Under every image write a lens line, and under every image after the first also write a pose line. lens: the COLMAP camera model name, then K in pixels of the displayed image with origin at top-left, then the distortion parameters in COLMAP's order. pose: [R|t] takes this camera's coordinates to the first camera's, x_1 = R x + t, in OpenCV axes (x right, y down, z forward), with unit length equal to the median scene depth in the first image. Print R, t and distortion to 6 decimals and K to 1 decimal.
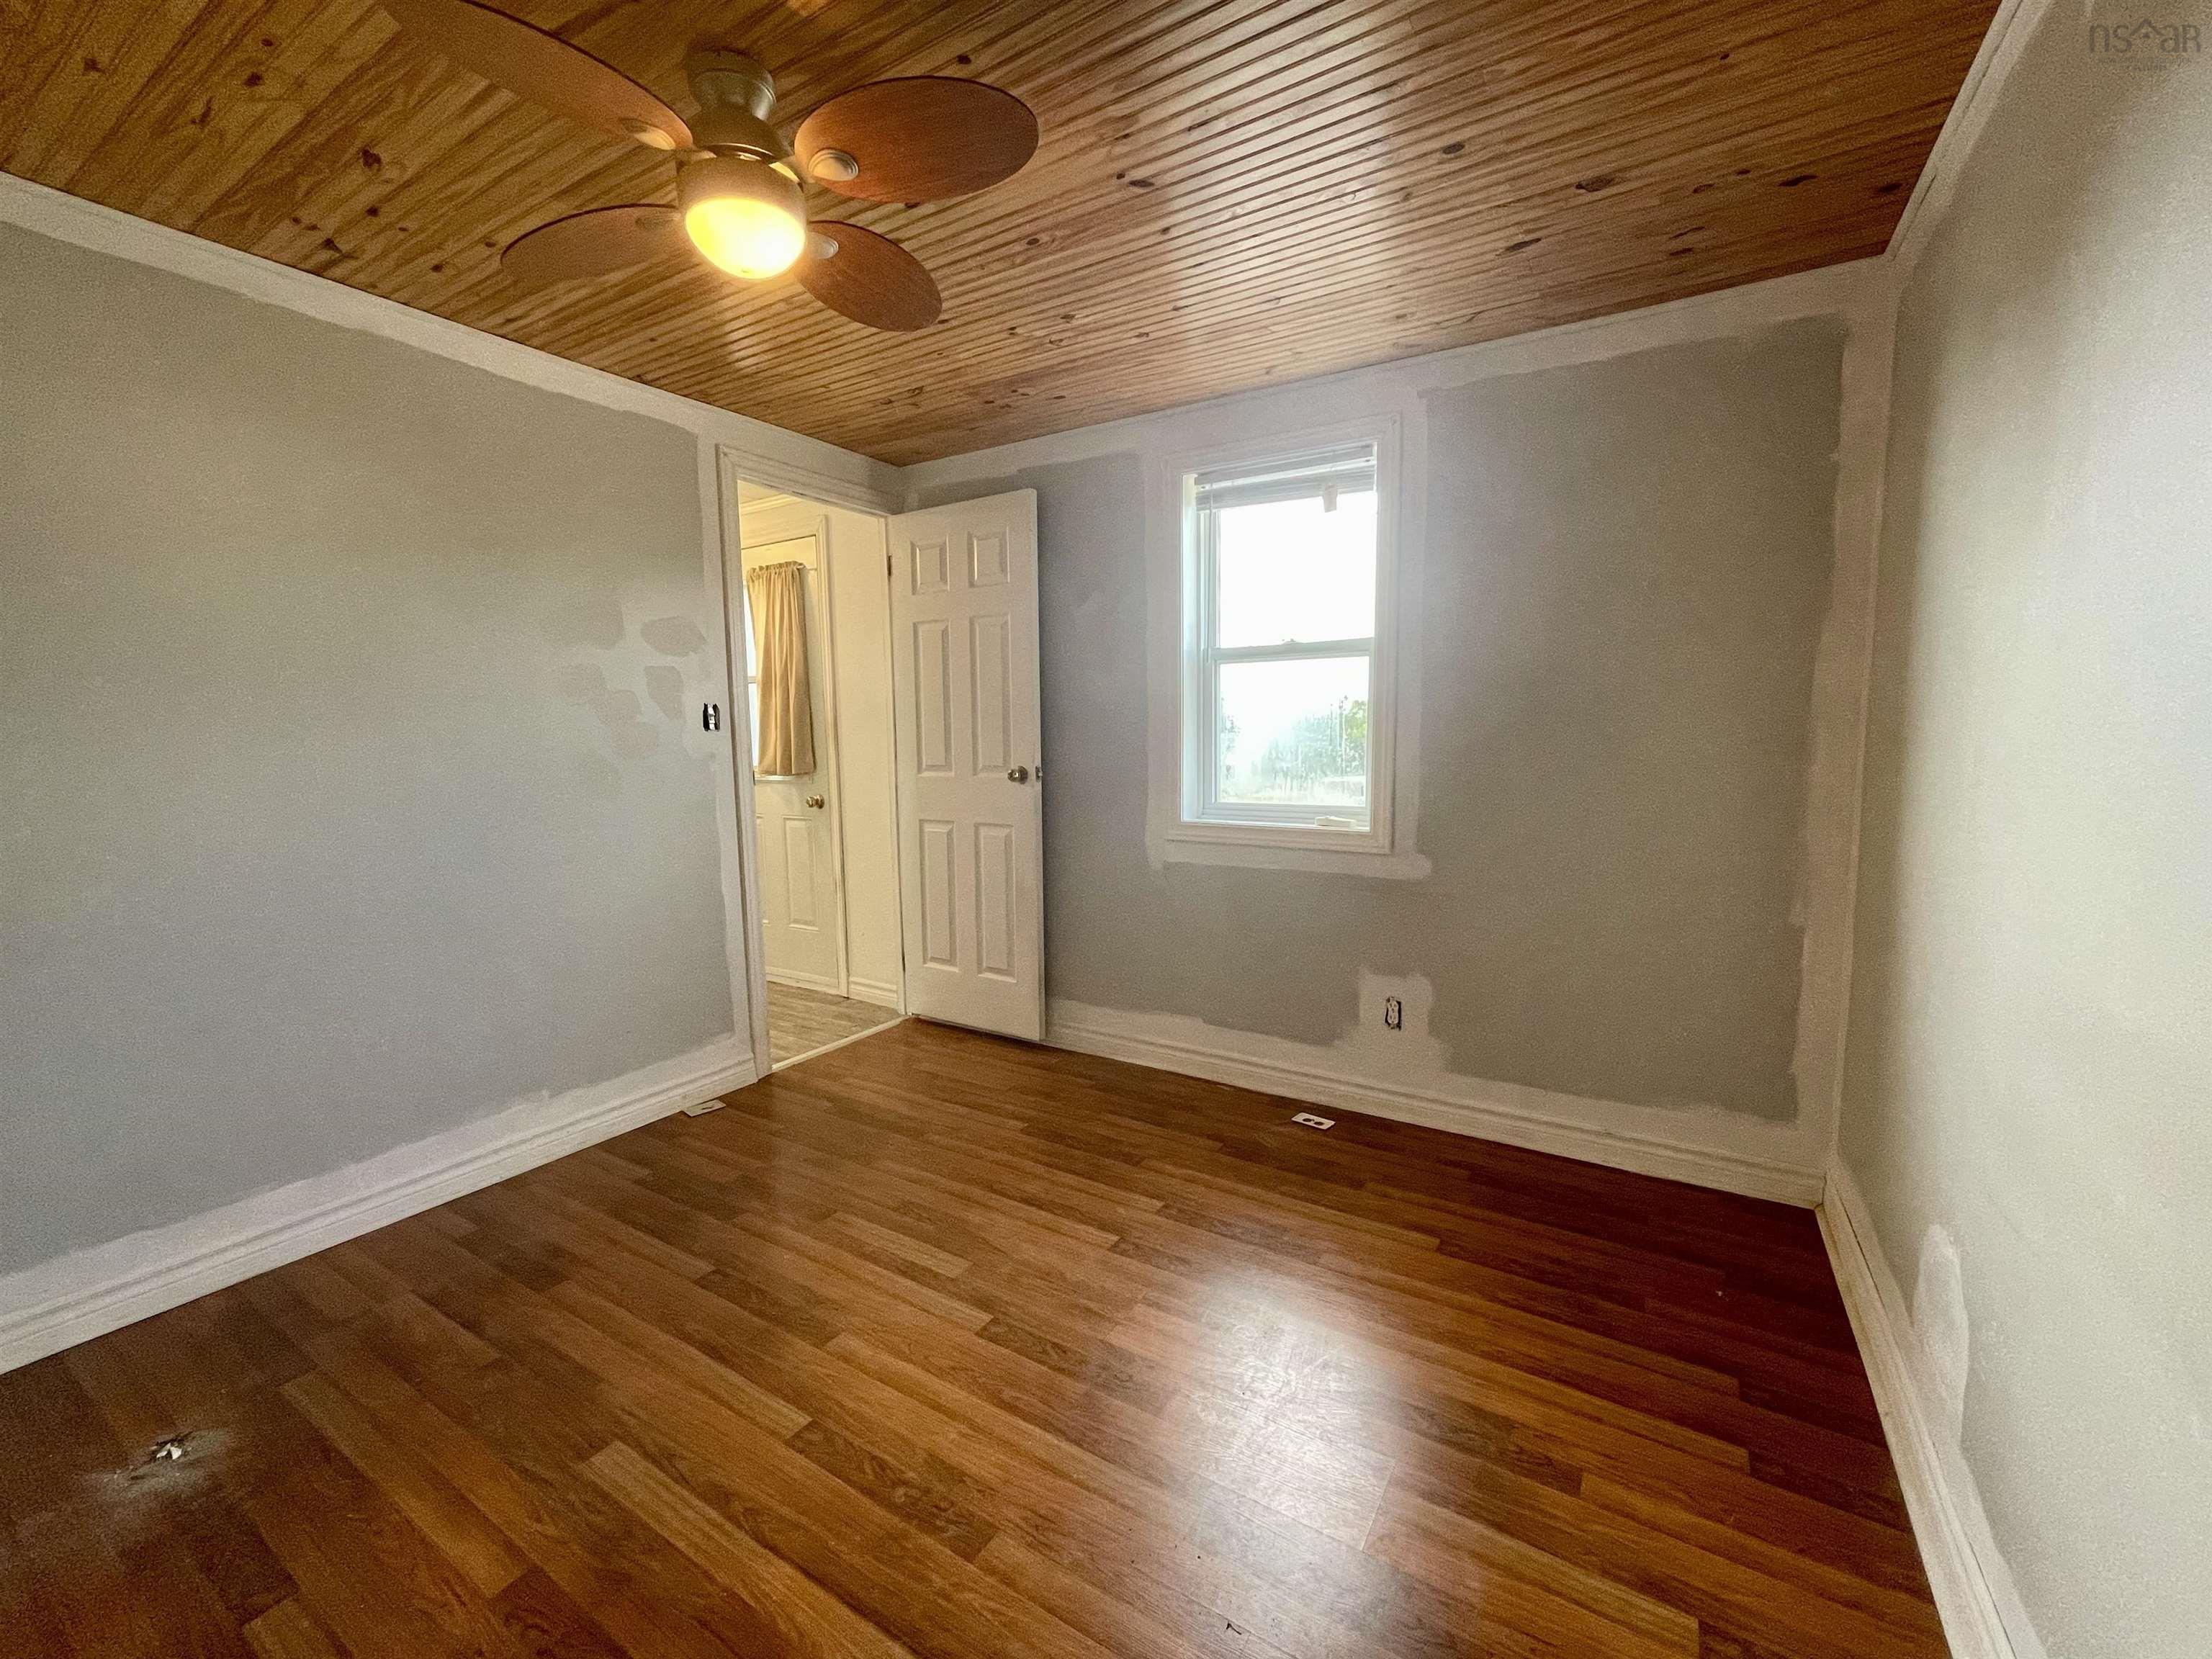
lens RADIAL K [[905.0, 0, 1120.2], [0, 905.0, 827.7], [0, 0, 1]] dist [0.004213, -0.001201]
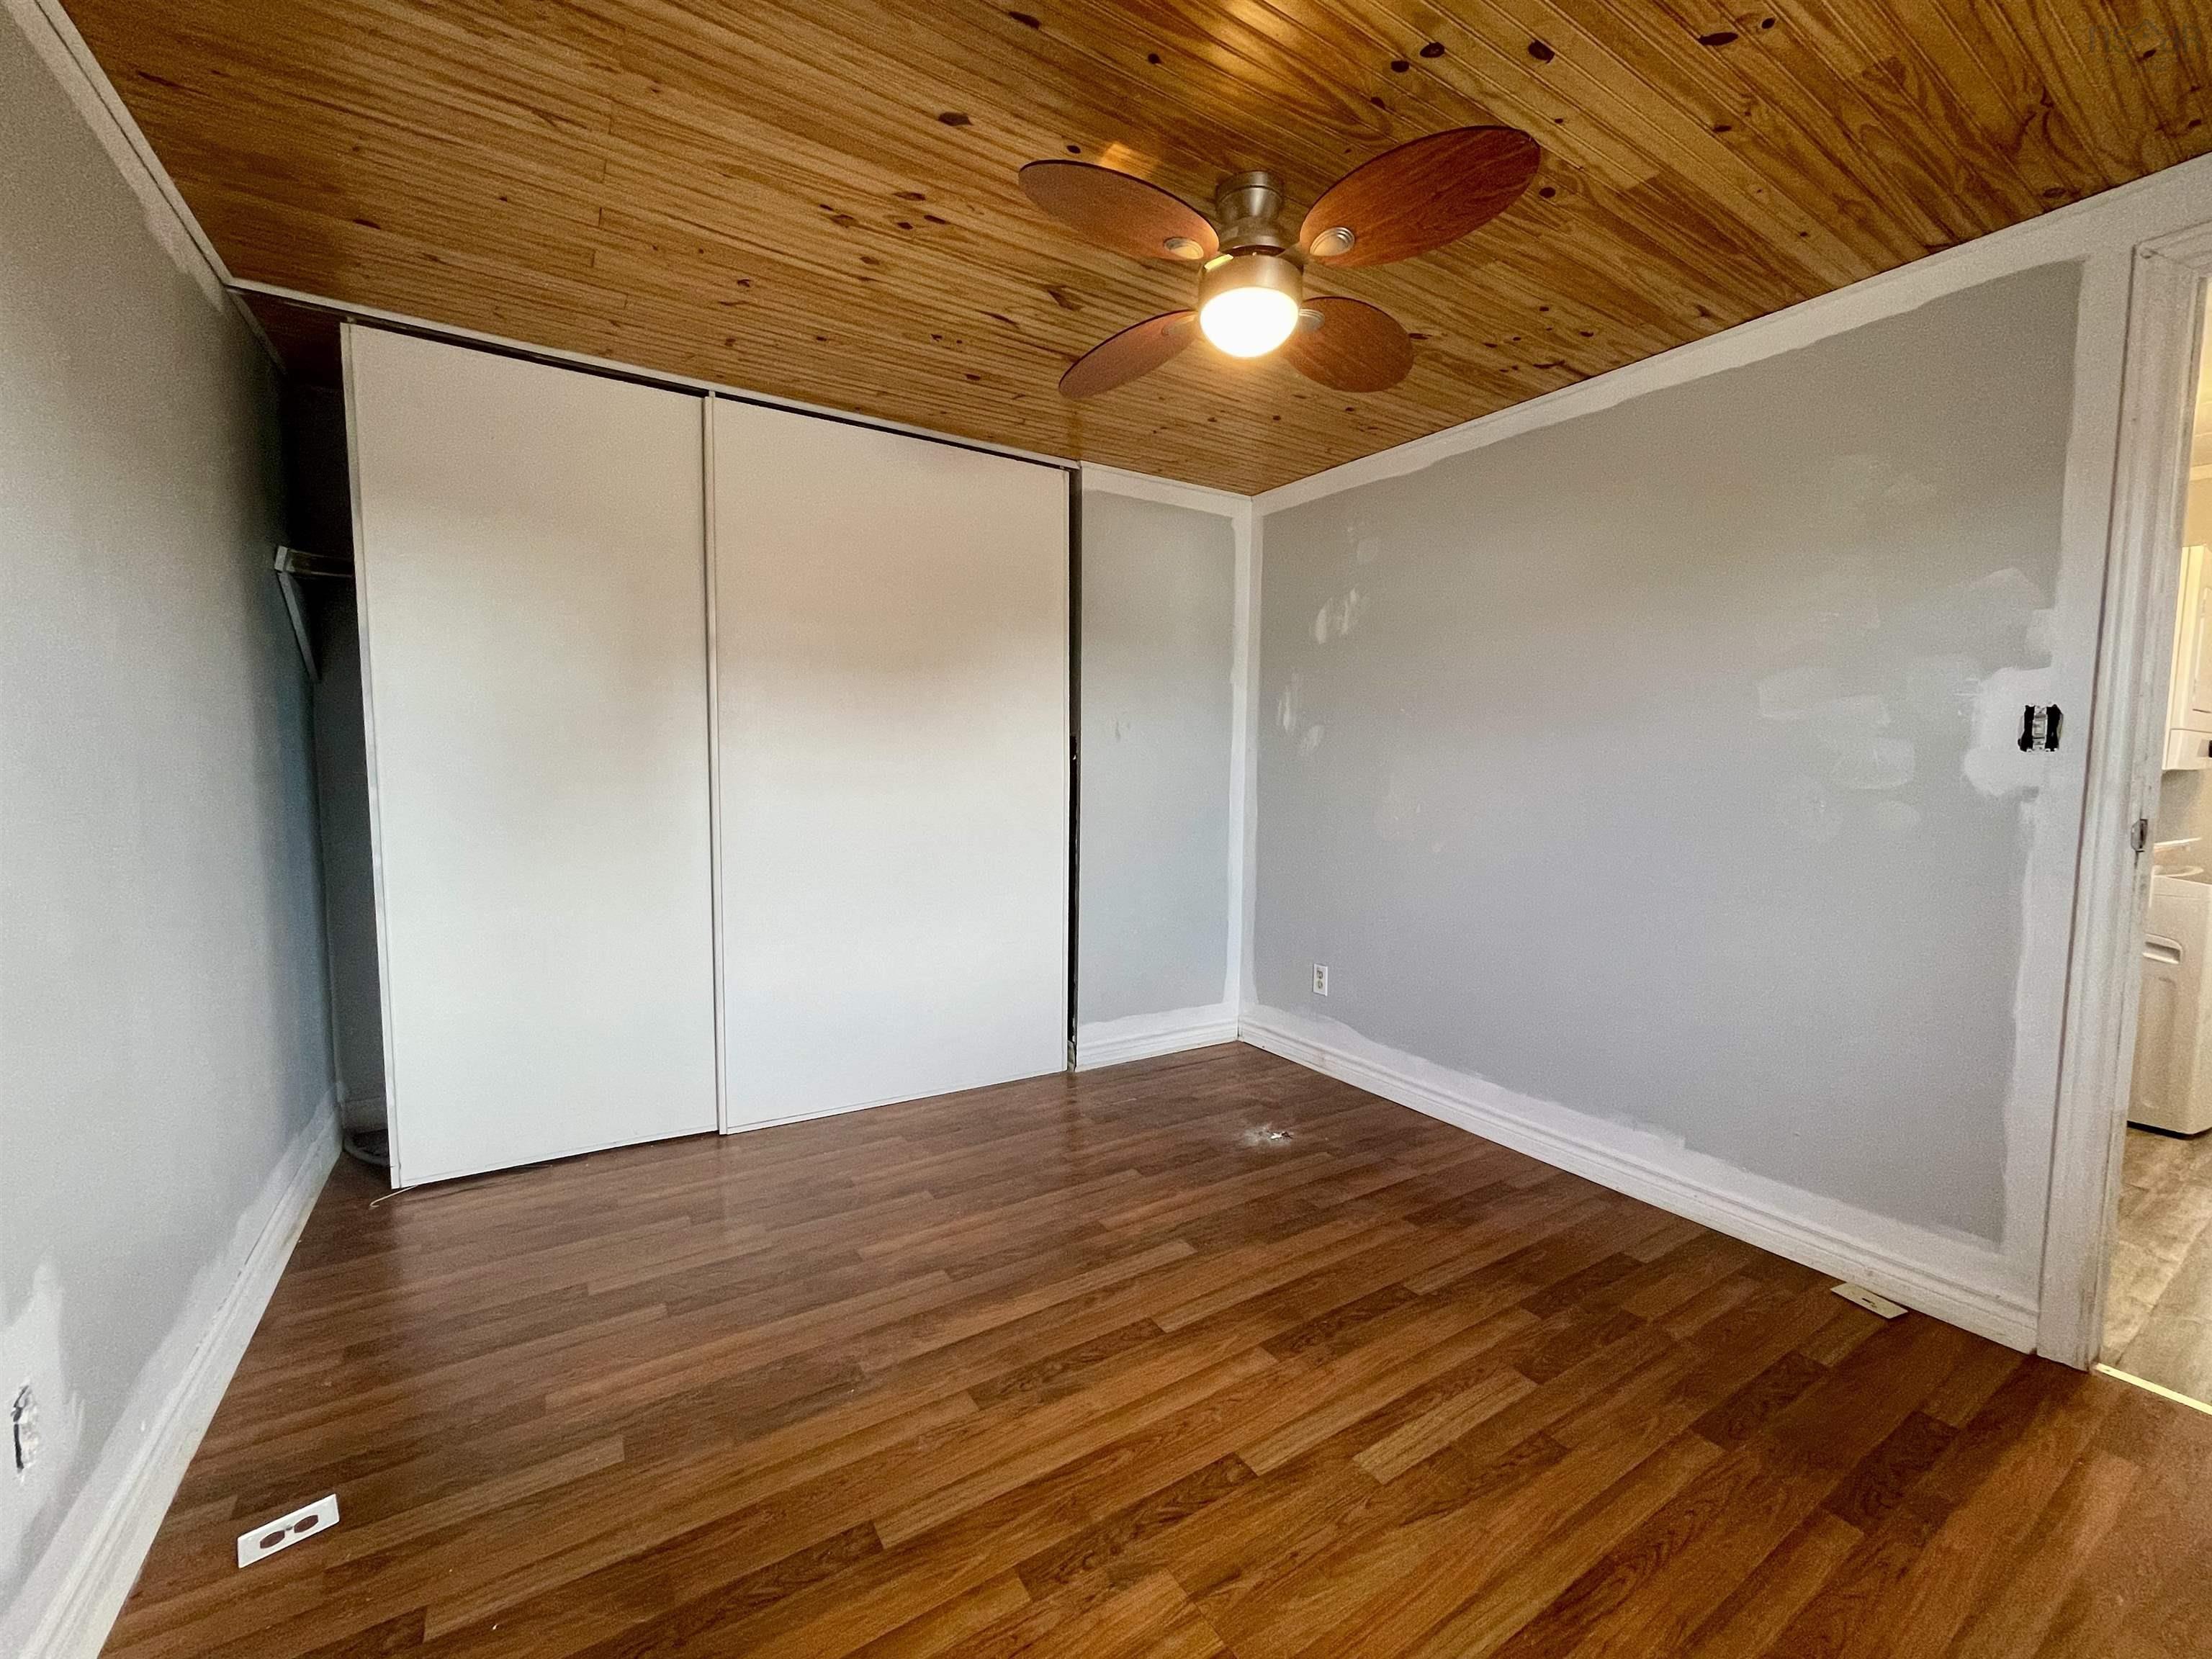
lens RADIAL K [[905.0, 0, 1103.9], [0, 905.0, 831.1], [0, 0, 1]] dist [0.004213, -0.001201]
pose [[-0.440071, 0.079108, -0.894471, 0.462555], [-0.094581, 0.986488, 0.133779, -0.094058], [0.892968, 0.143472, -0.426643, 0.880920]]
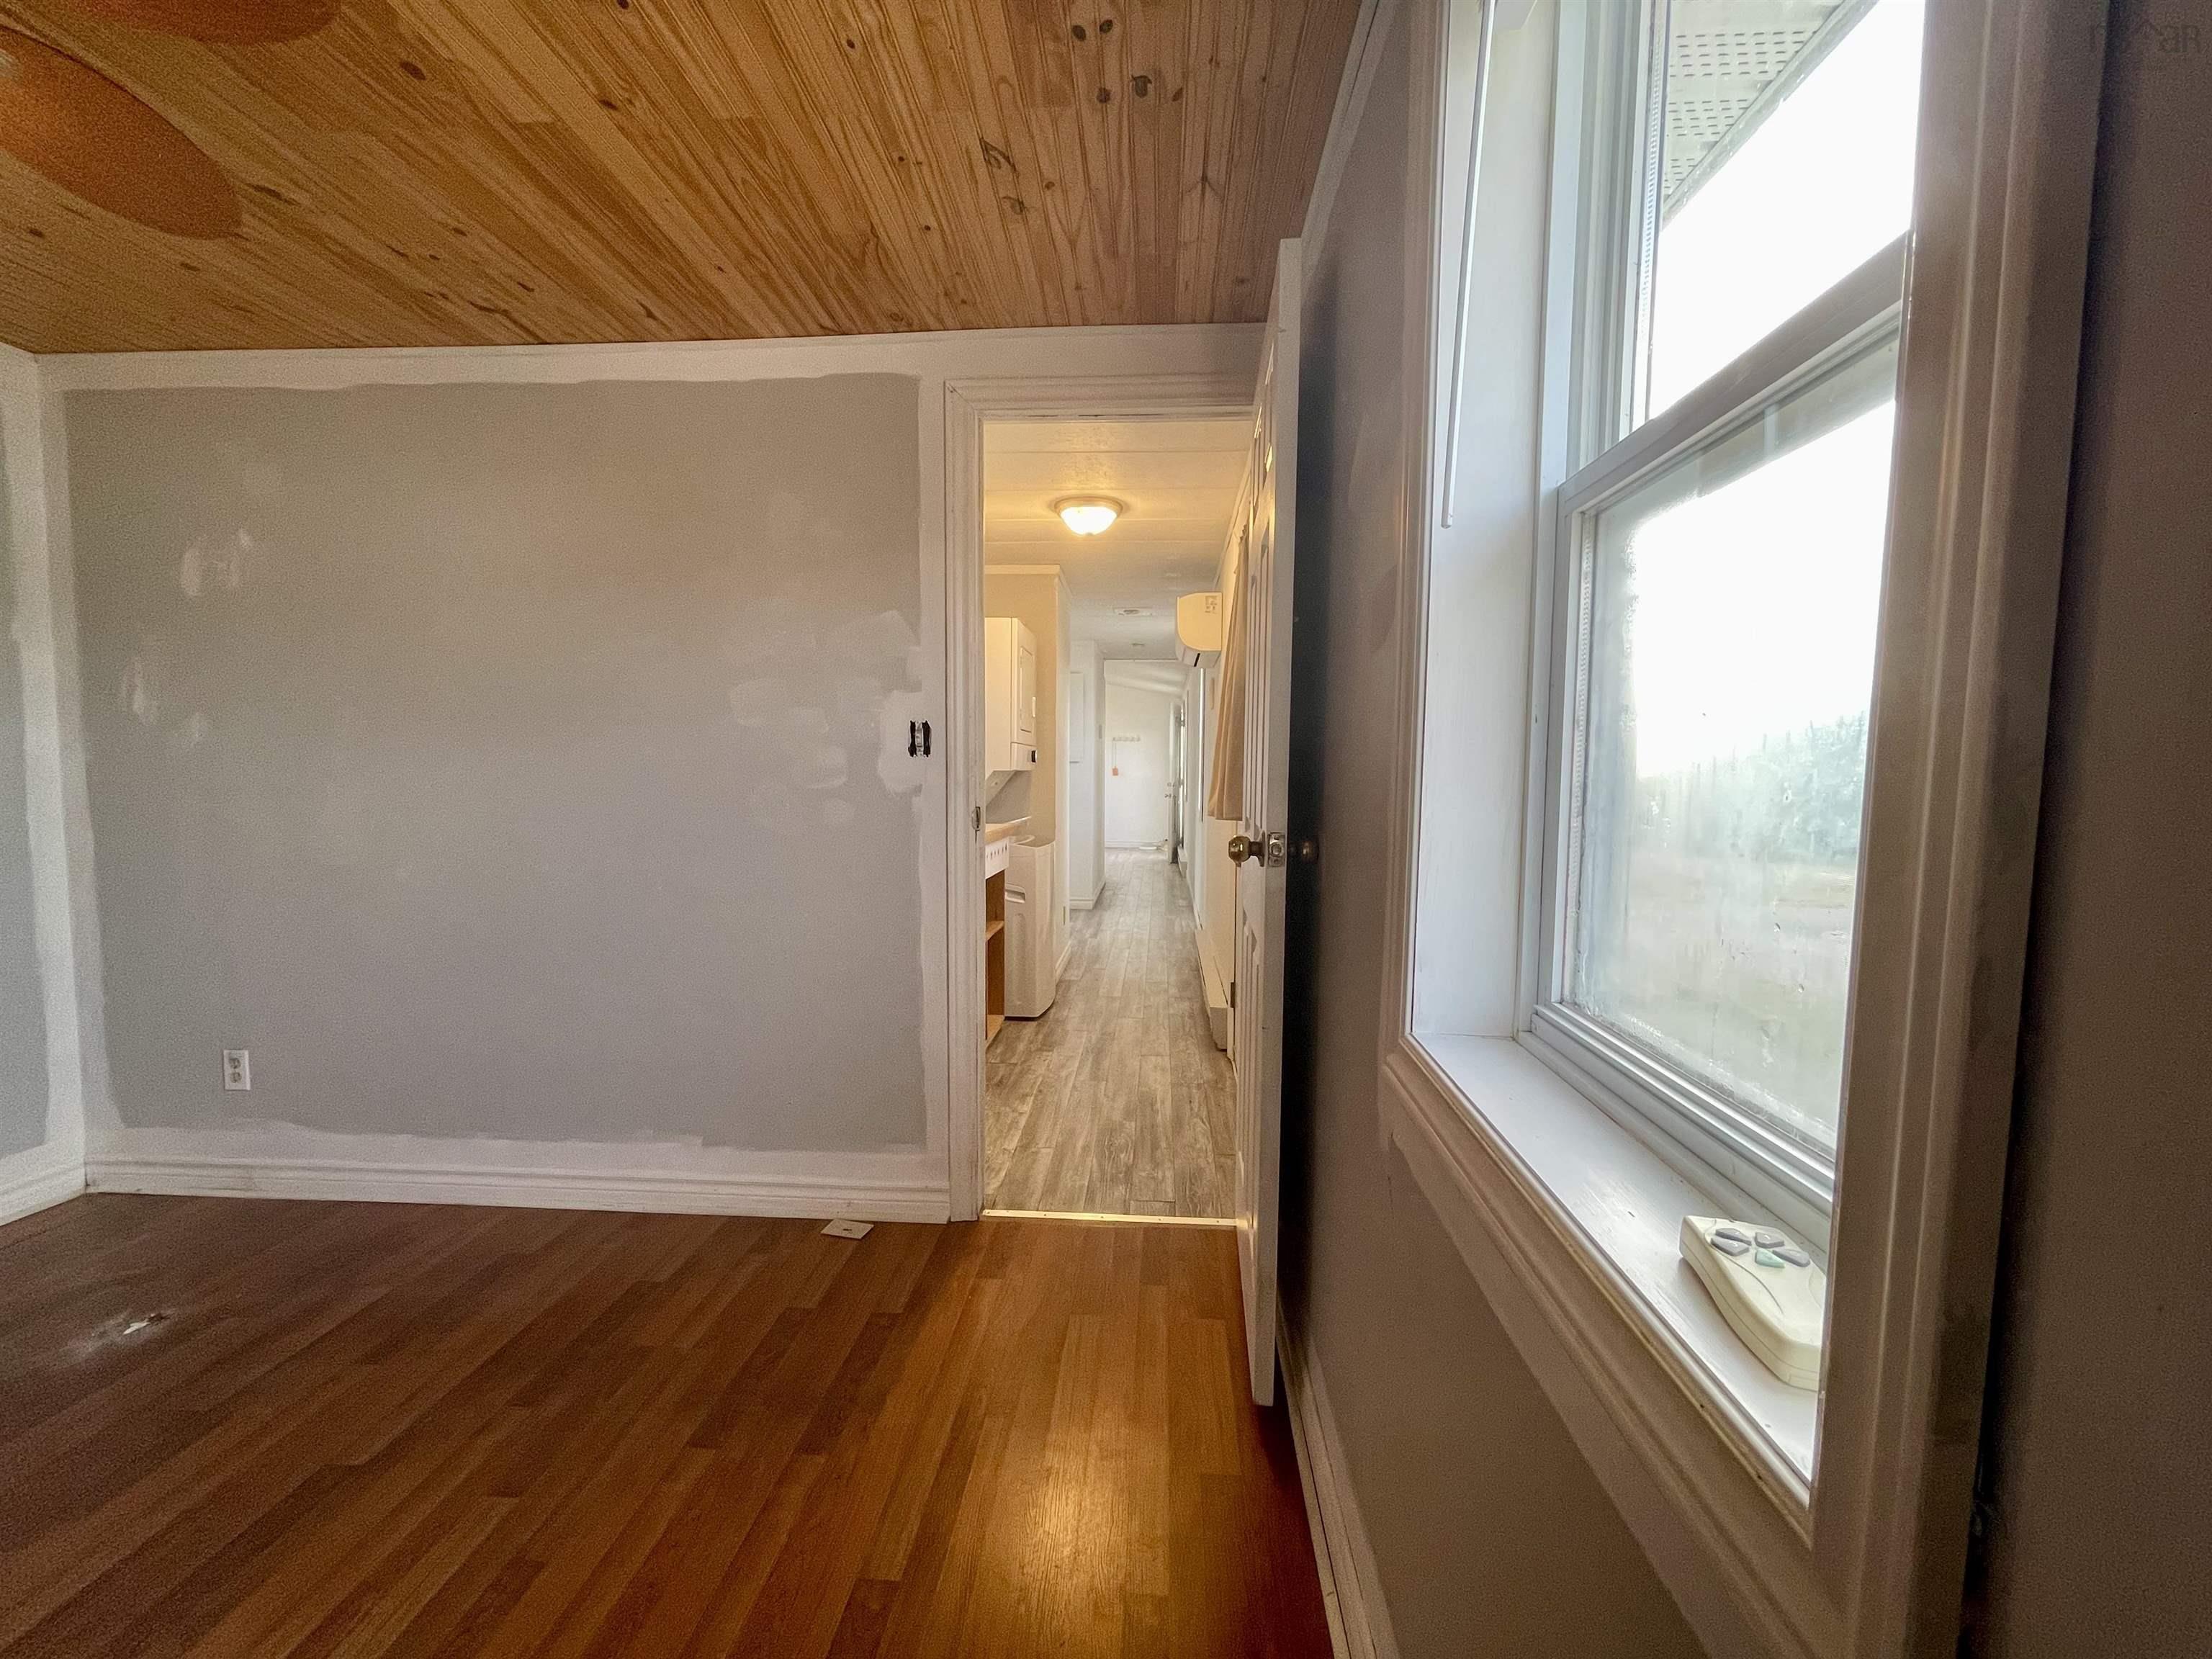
lens RADIAL K [[905.0, 0, 1106.5], [0, 905.0, 828.8], [0, 0, 1]] dist [0.004213, -0.001201]
pose [[0.459697, 0.072140, -0.885141, 0.392745], [-0.102959, 0.994304, 0.027565, -0.102740], [0.882087, 0.078462, 0.464506, 0.975514]]
